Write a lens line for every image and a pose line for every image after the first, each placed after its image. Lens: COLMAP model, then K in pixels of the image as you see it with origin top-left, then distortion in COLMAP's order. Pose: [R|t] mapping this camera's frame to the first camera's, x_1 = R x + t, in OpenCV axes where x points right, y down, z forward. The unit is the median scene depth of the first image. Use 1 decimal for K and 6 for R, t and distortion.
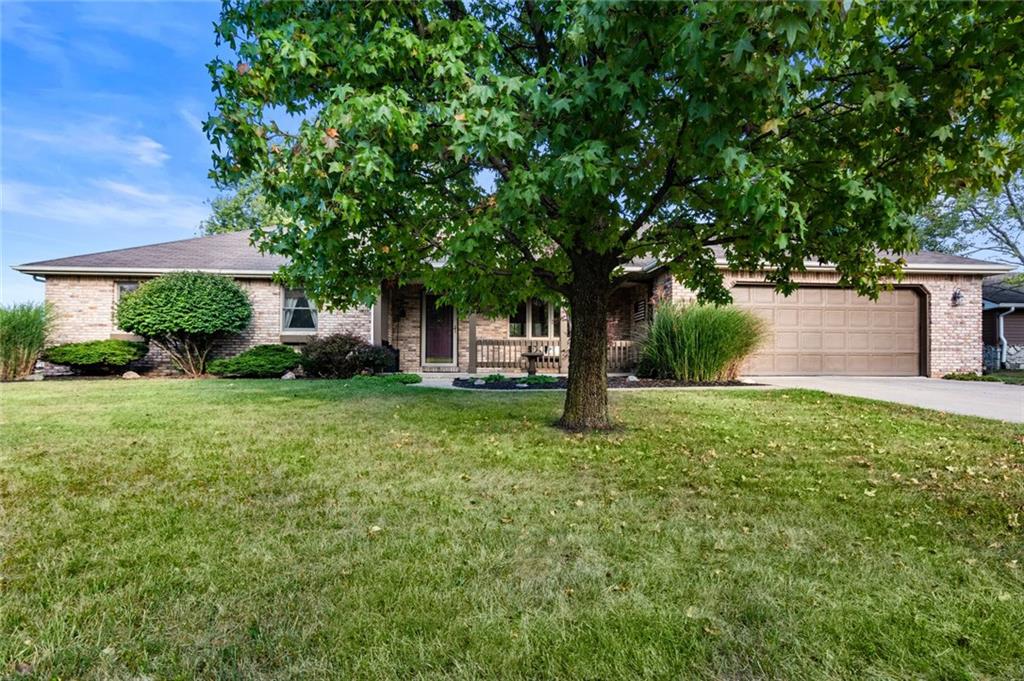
lens RADIAL K [[554.6, 0, 512.5], [0, 554.6, 348.7], [0, 0, 1]] dist [-0.001925, -0.000688]
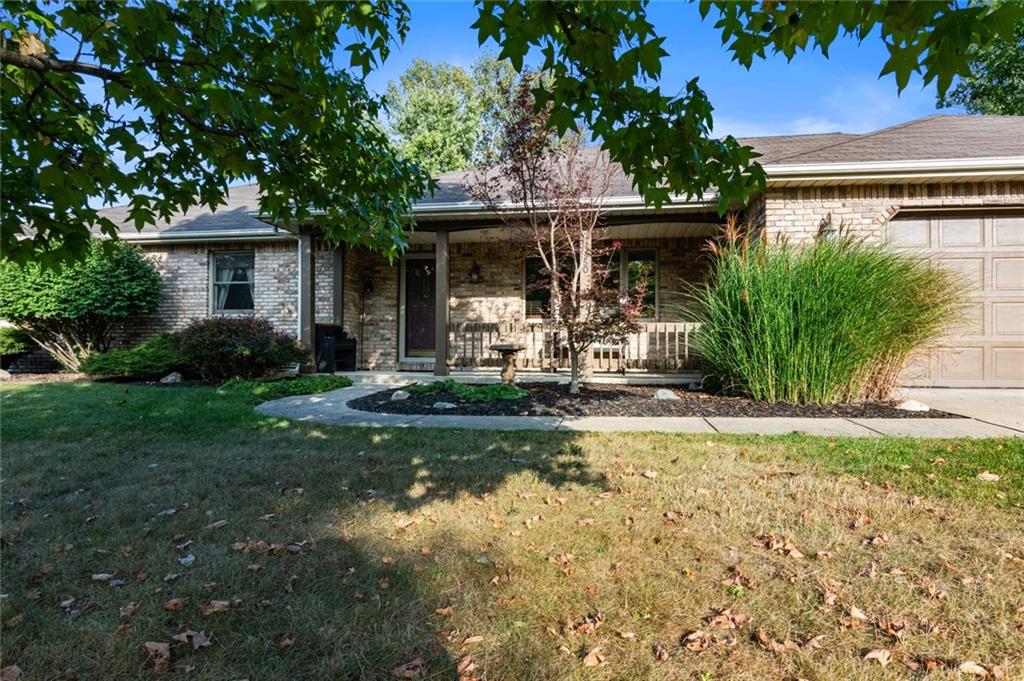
lens RADIAL K [[604.7, 0, 510.3], [0, 604.7, 339.5], [0, 0, 1]] dist [-0.002139, -0.002338]
pose [[0.970403, -0.003190, -0.241469, 0.181970], [0.005556, 0.999943, 0.009119, -0.003459], [0.241426, -0.010190, 0.970366, 0.351833]]
